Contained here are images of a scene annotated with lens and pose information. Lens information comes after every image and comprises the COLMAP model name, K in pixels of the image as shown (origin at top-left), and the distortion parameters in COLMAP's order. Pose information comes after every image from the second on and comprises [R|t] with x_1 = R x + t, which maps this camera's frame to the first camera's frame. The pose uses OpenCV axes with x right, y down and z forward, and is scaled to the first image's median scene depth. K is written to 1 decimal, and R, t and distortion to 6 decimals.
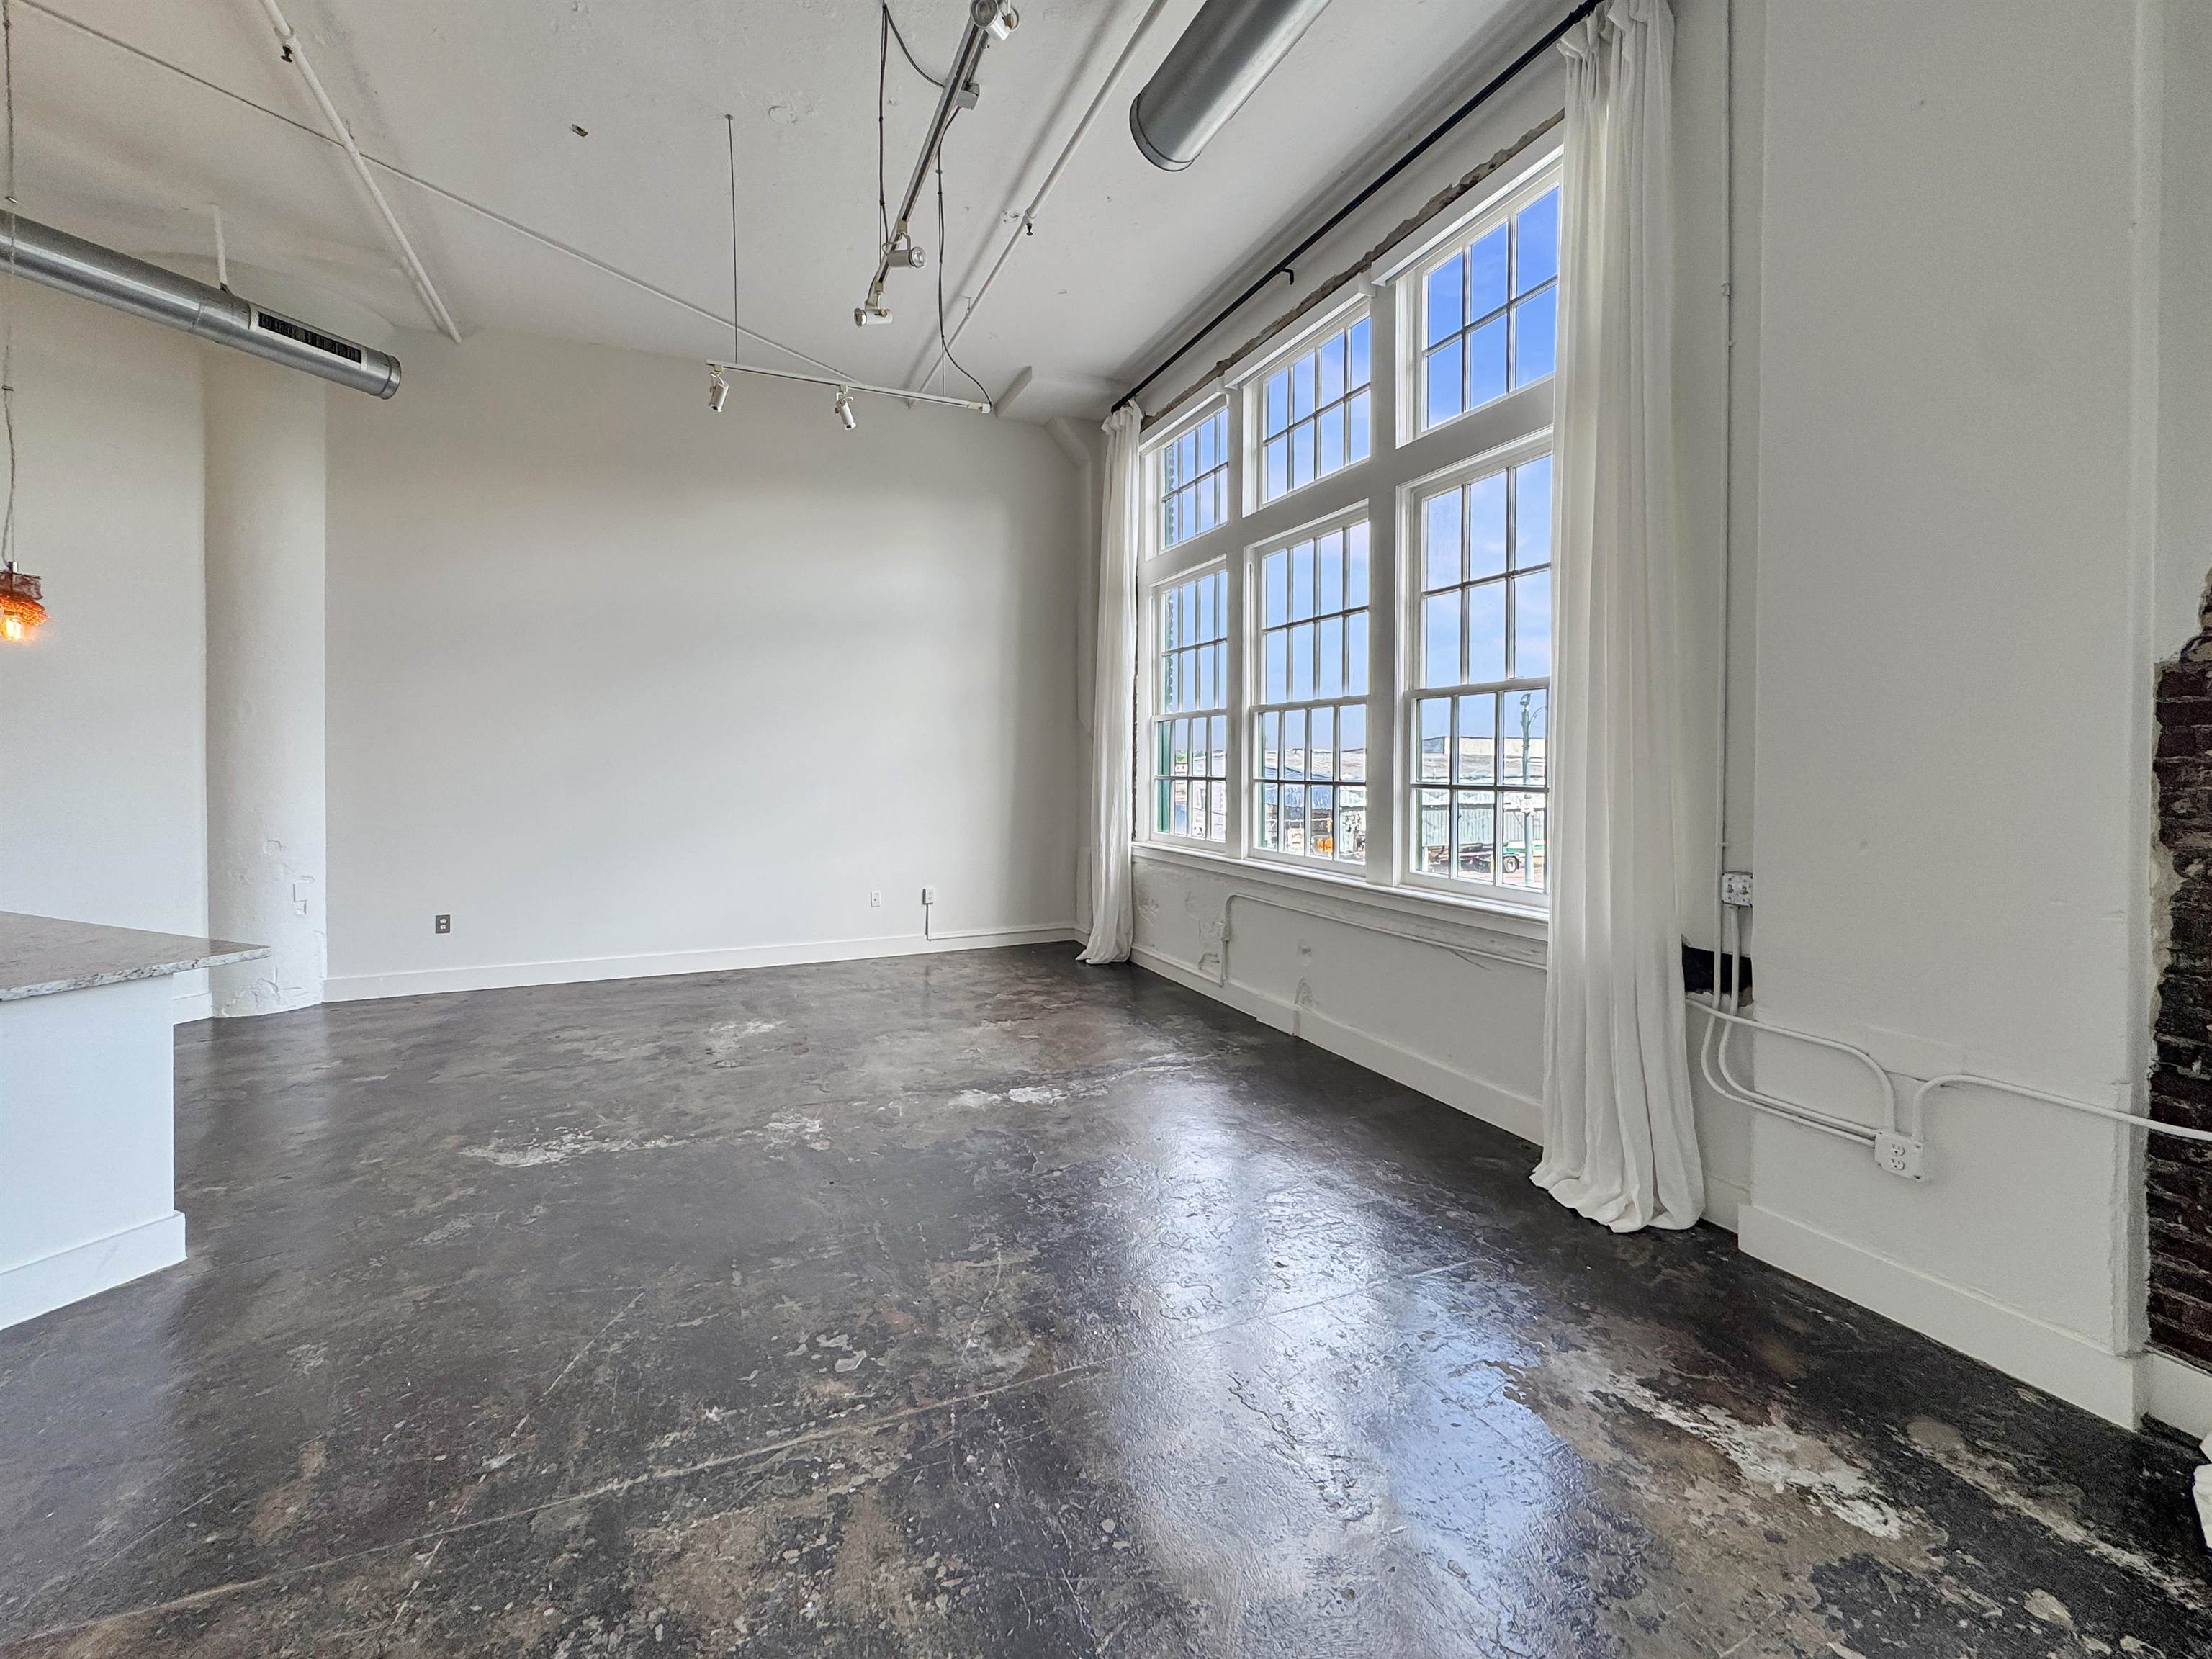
lens RADIAL K [[914.1, 0, 1084.3], [0, 914.1, 767.3], [0, 0, 1]] dist [-0.001377, -0.000083]
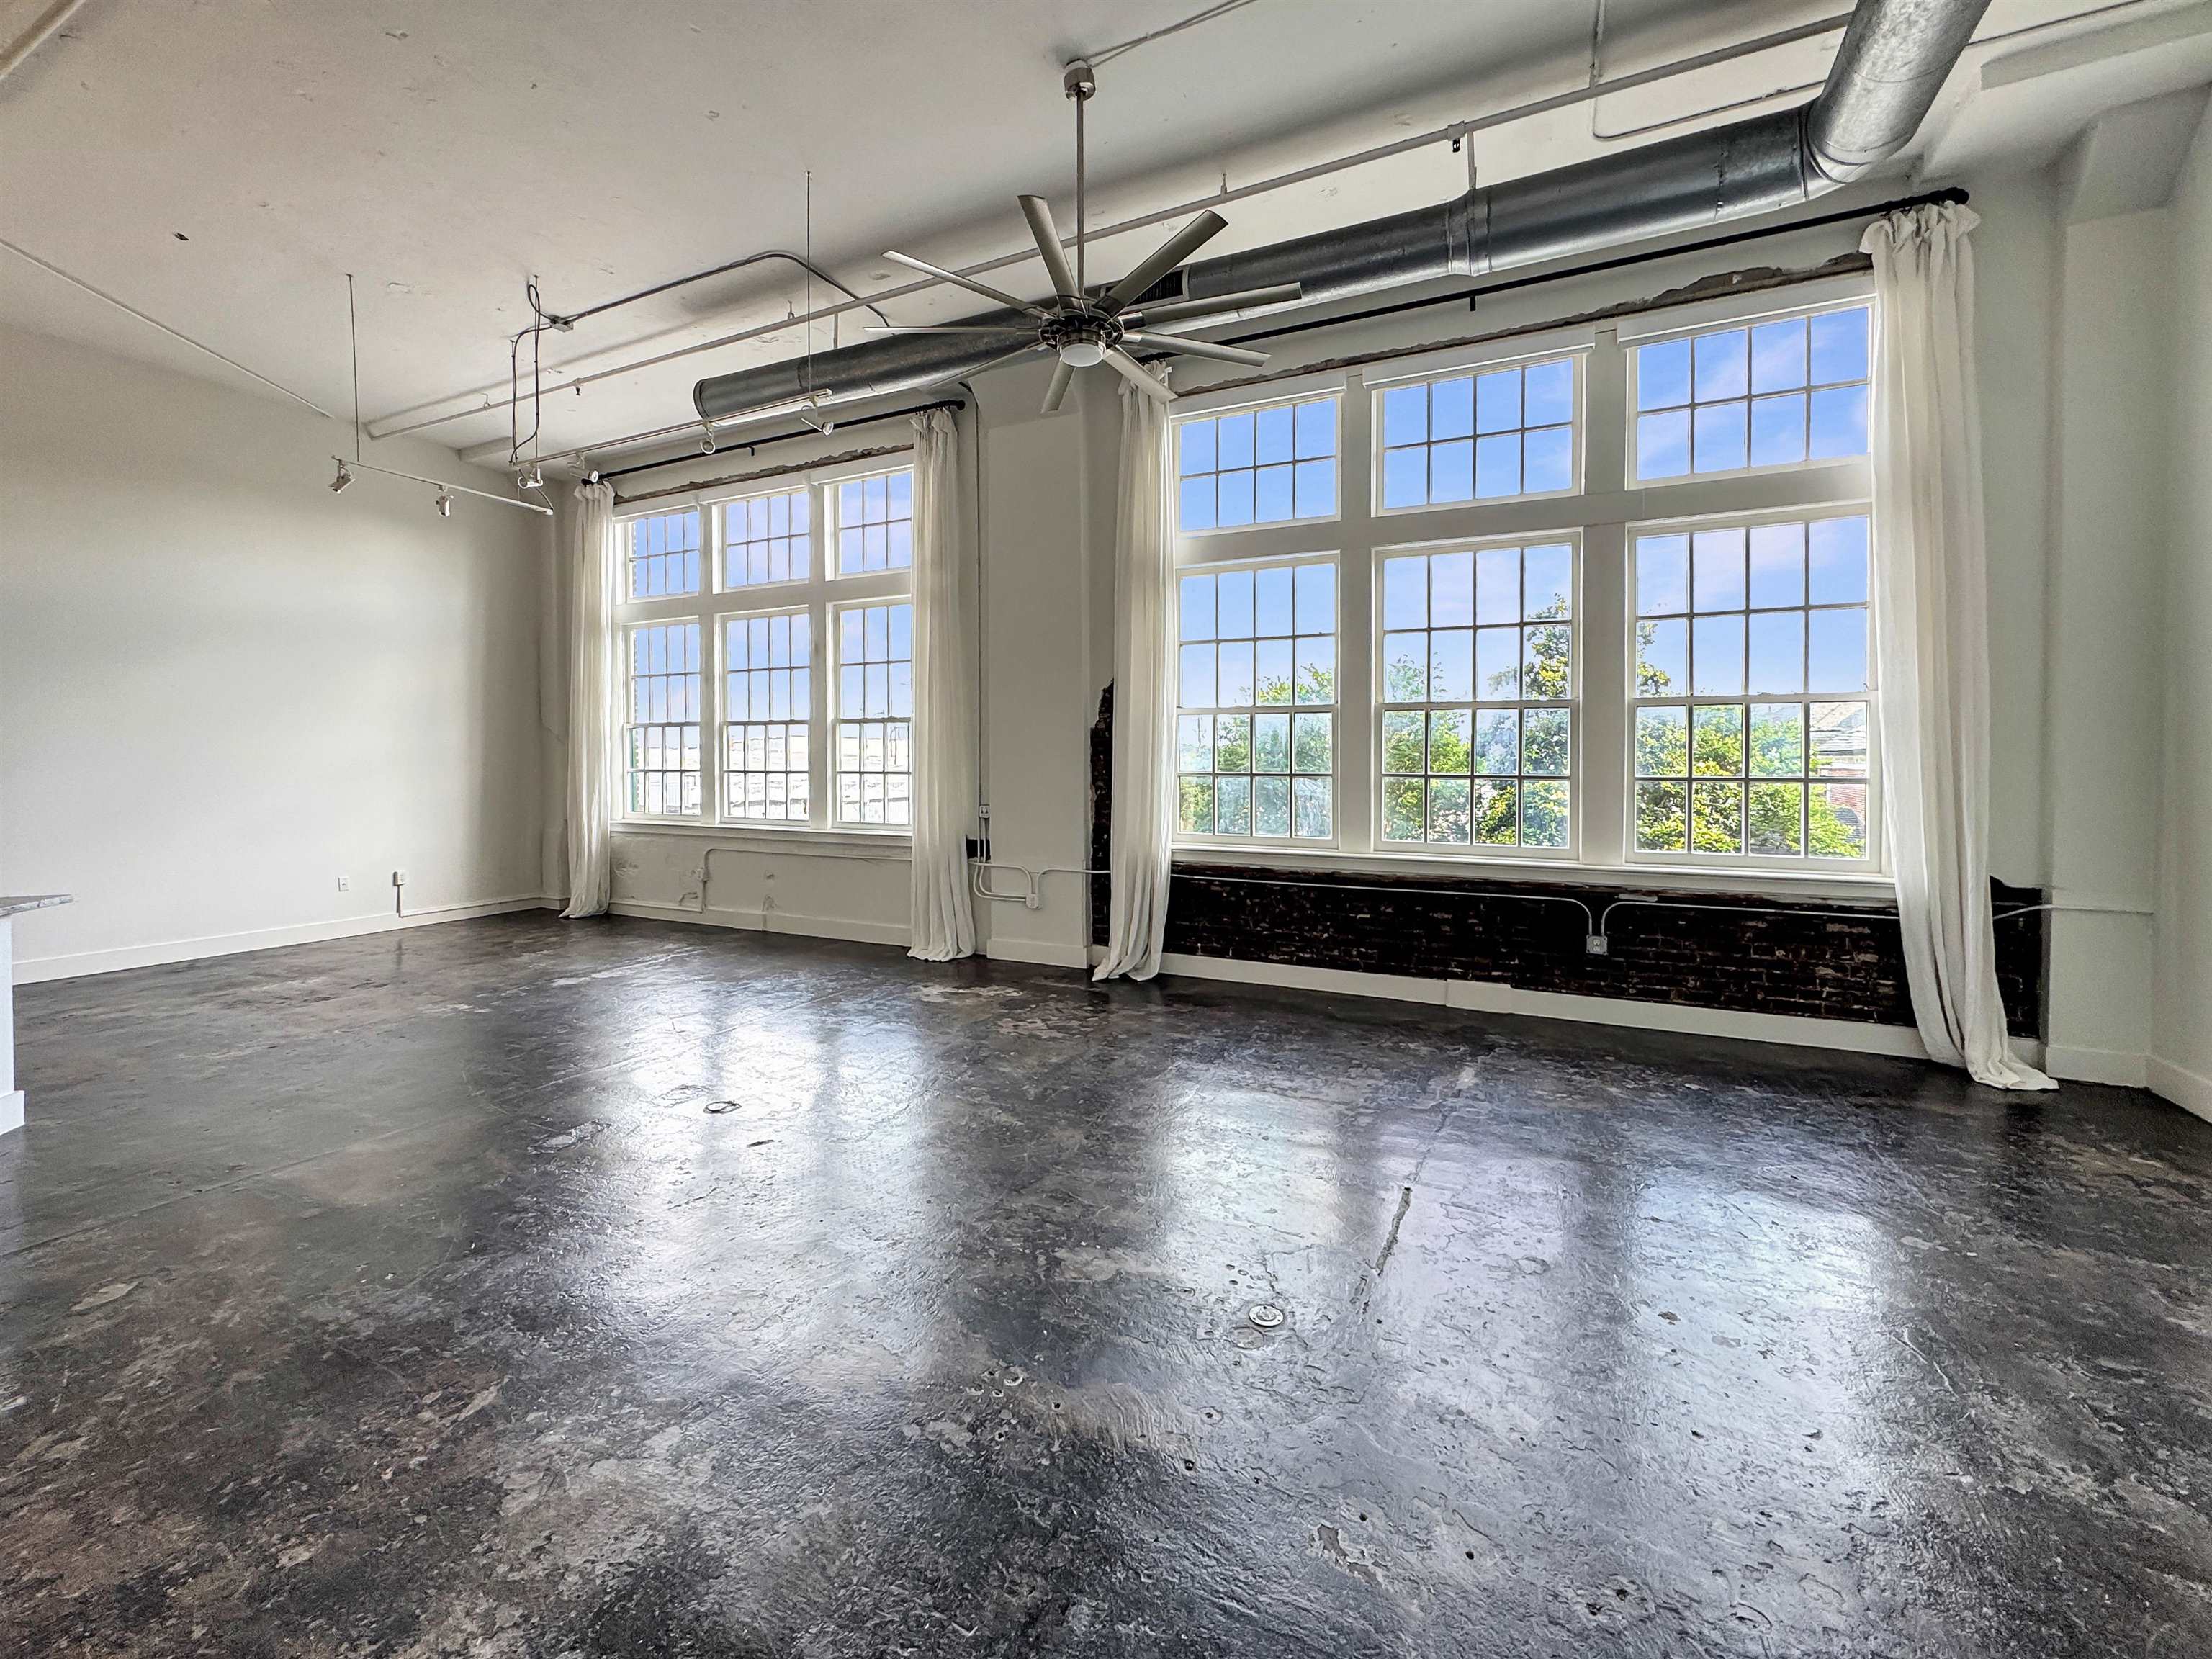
lens RADIAL K [[903.9, 0, 1093.5], [0, 903.9, 783.4], [0, 0, 1]] dist [-0.003115, -0.000160]
pose [[0.754615, -0.014446, 0.656009, -0.424191], [0.003200, 0.999827, 0.018336, 0.009899], [-0.656160, -0.011738, 0.754531, -0.661397]]
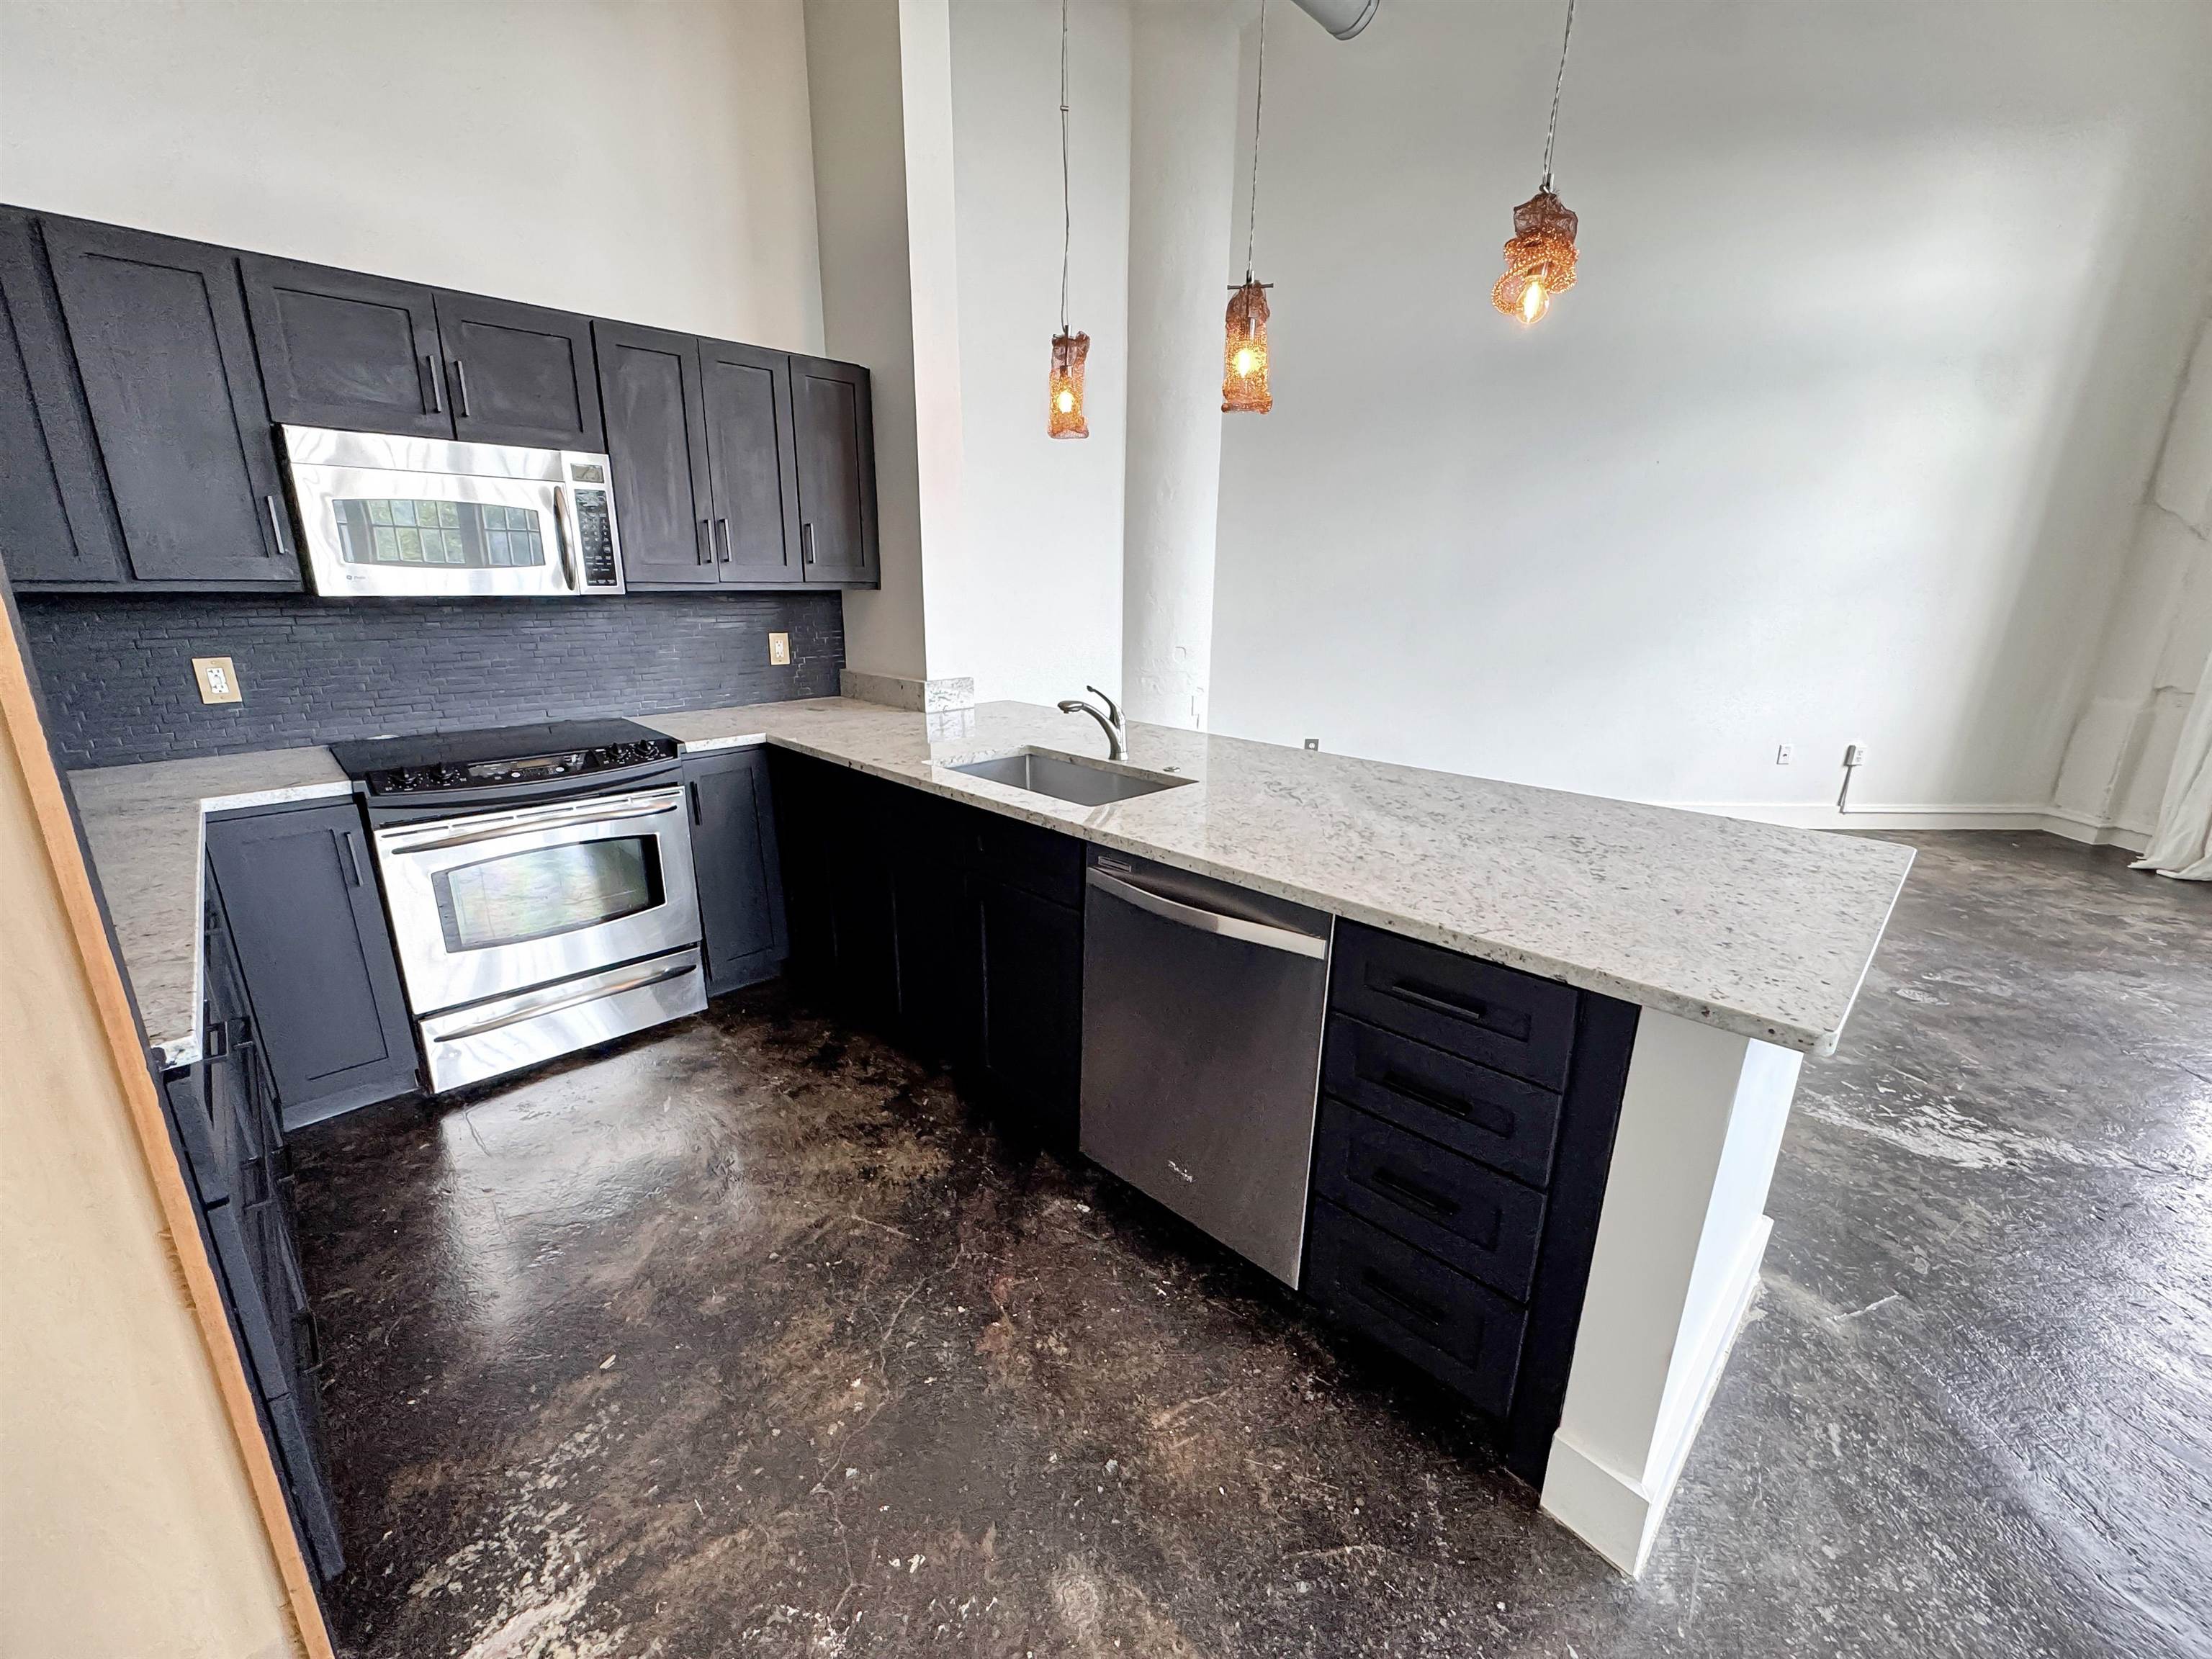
lens RADIAL K [[884.3, 0, 1103.5], [0, 884.3, 821.6], [0, 0, 1]] dist [0.000554, -0.000641]
pose [[0.923804, 0.114854, -0.365232, -0.797473], [-0.016267, 0.964857, 0.262272, 0.023682], [0.382519, -0.236347, 0.893207, 0.184605]]
